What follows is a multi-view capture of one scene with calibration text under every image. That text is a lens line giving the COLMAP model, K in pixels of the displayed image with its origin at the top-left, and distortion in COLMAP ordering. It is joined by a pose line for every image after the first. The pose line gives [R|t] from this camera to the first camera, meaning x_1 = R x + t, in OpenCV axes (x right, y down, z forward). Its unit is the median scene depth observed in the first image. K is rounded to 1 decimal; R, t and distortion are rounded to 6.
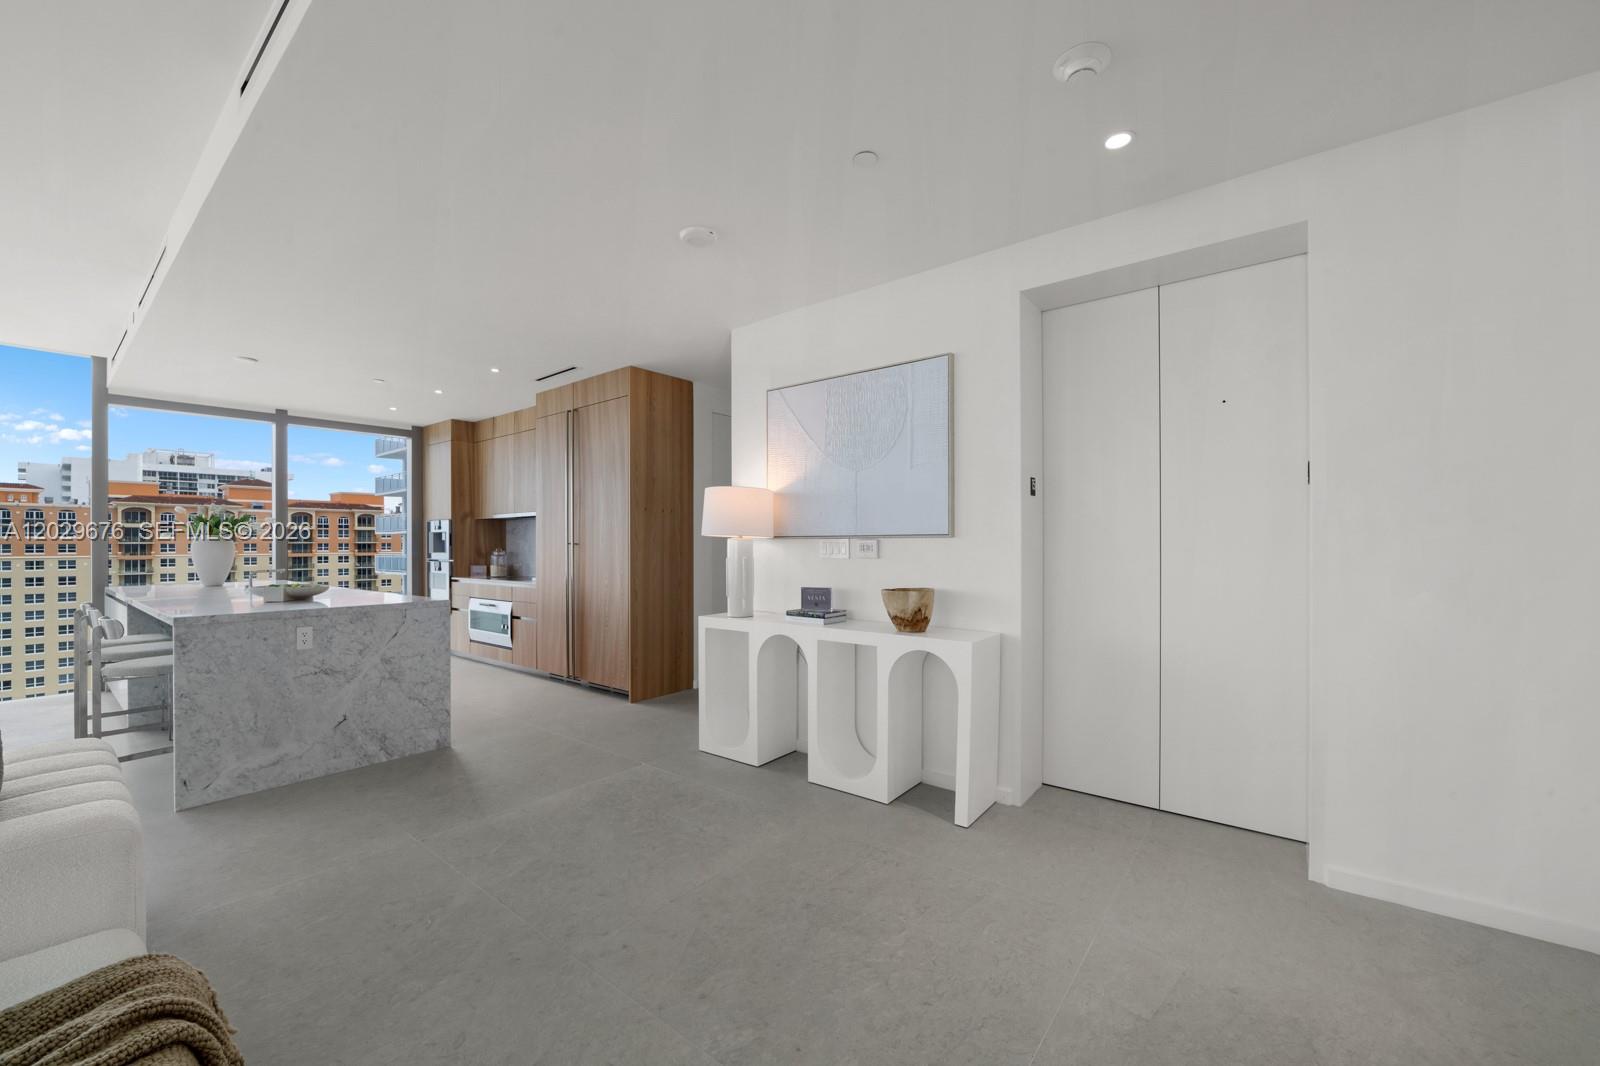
lens RADIAL K [[630.8, 0, 787.3], [0, 630.8, 541.3], [0, 0, 1]] dist [-0.015817, 0.003607]
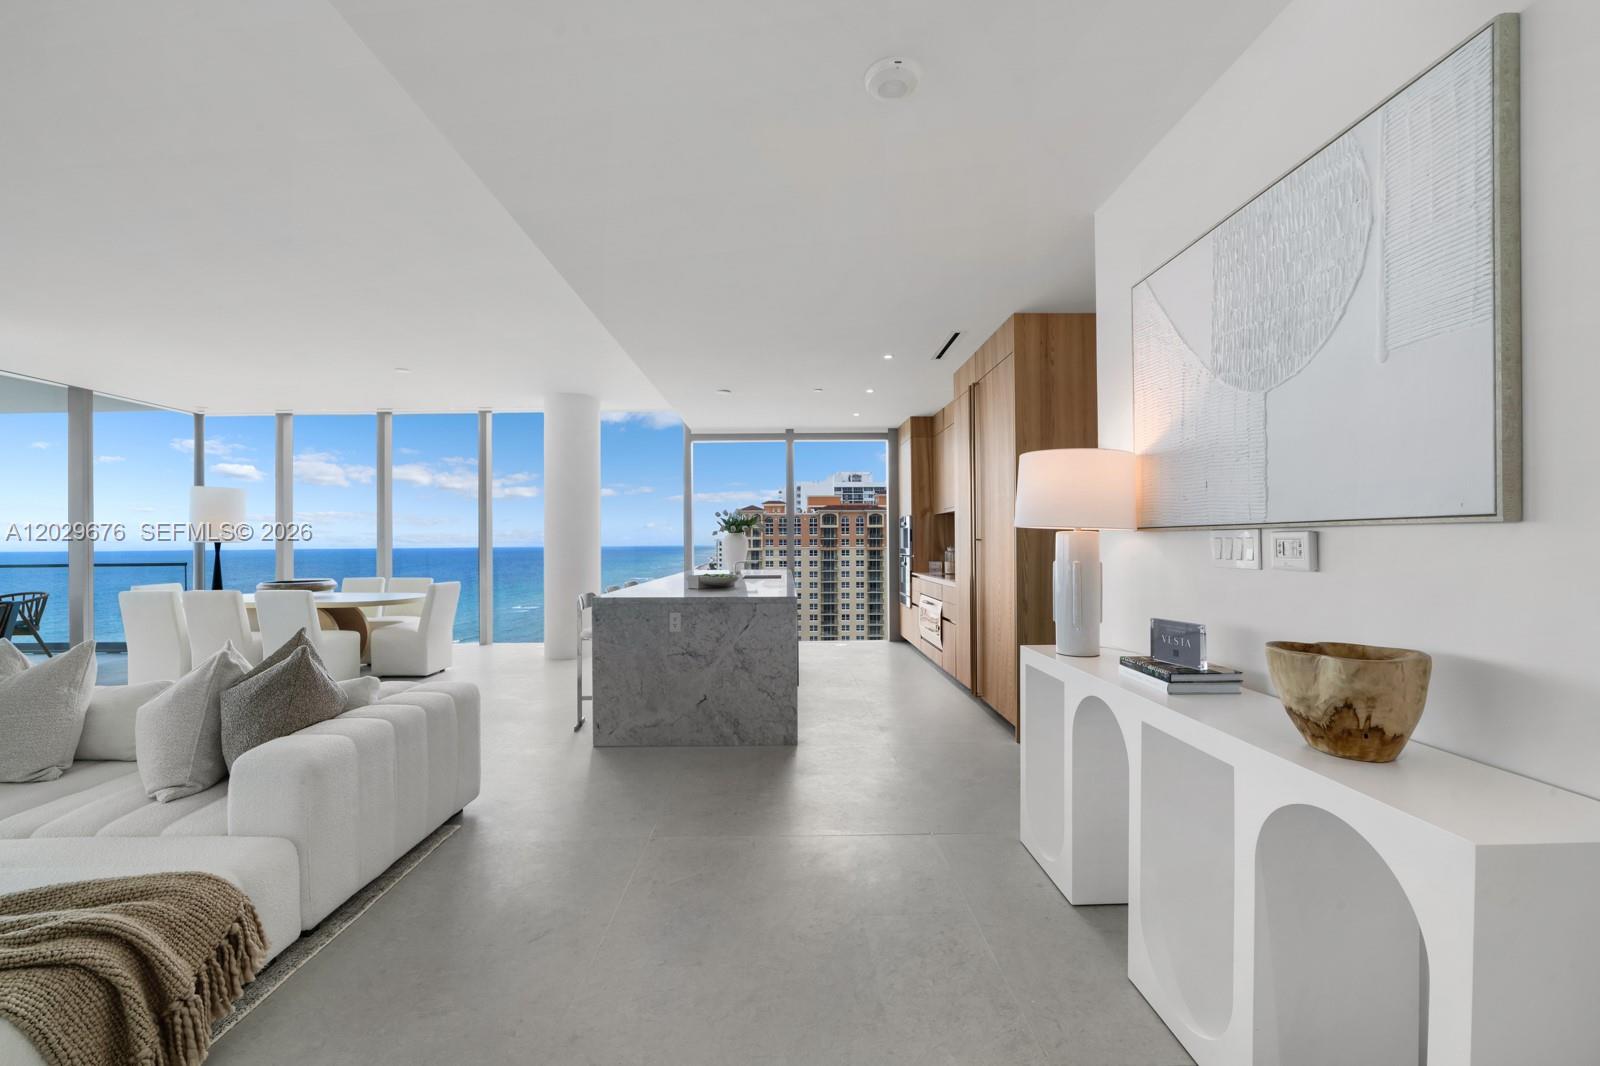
lens RADIAL K [[630.8, 0, 793.7], [0, 630.8, 538.5], [0, 0, 1]] dist [-0.015817, 0.003607]
pose [[0.637475, -0.002783, -0.770466, 0.241433], [0.005711, 0.999983, 0.001113, 0.000342], [0.770450, -0.005110, 0.637480, 0.395554]]
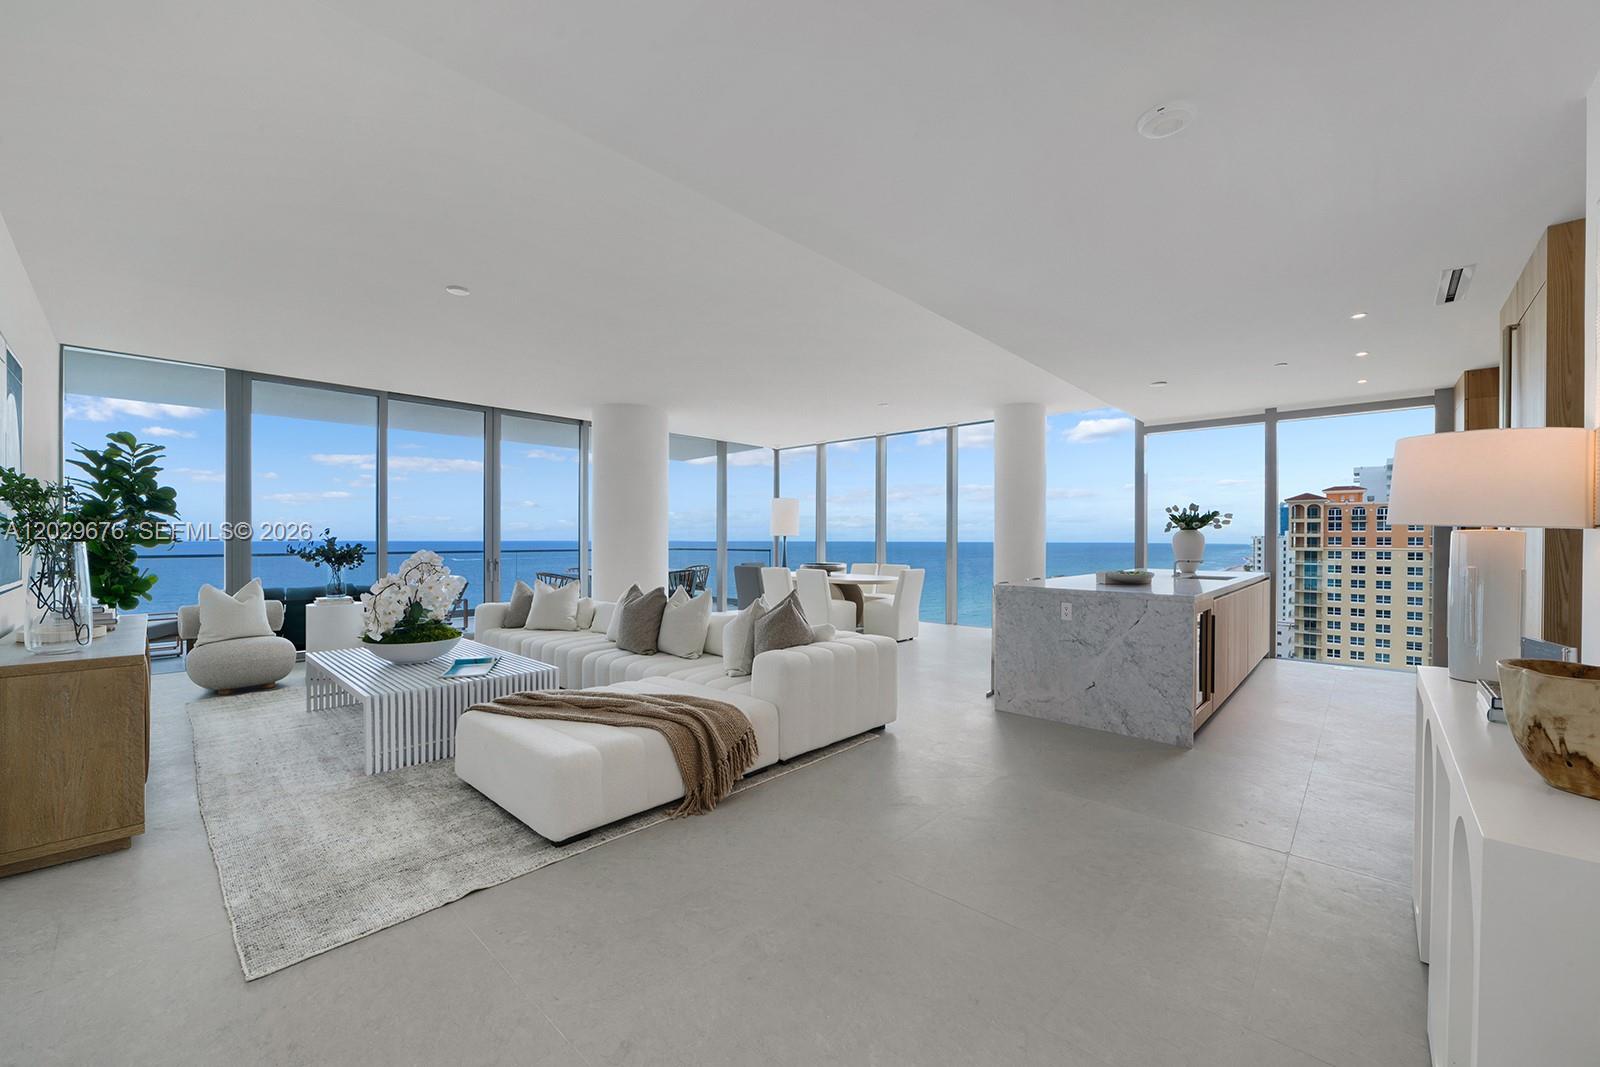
lens RADIAL K [[630.8, 0, 793.3], [0, 630.8, 538.8], [0, 0, 1]] dist [-0.015817, 0.003607]
pose [[-0.070071, 0.005869, -0.997525, 0.494998], [0.000568, 0.999983, 0.005844, -0.000391], [0.997542, -0.000157, -0.070073, 0.495690]]
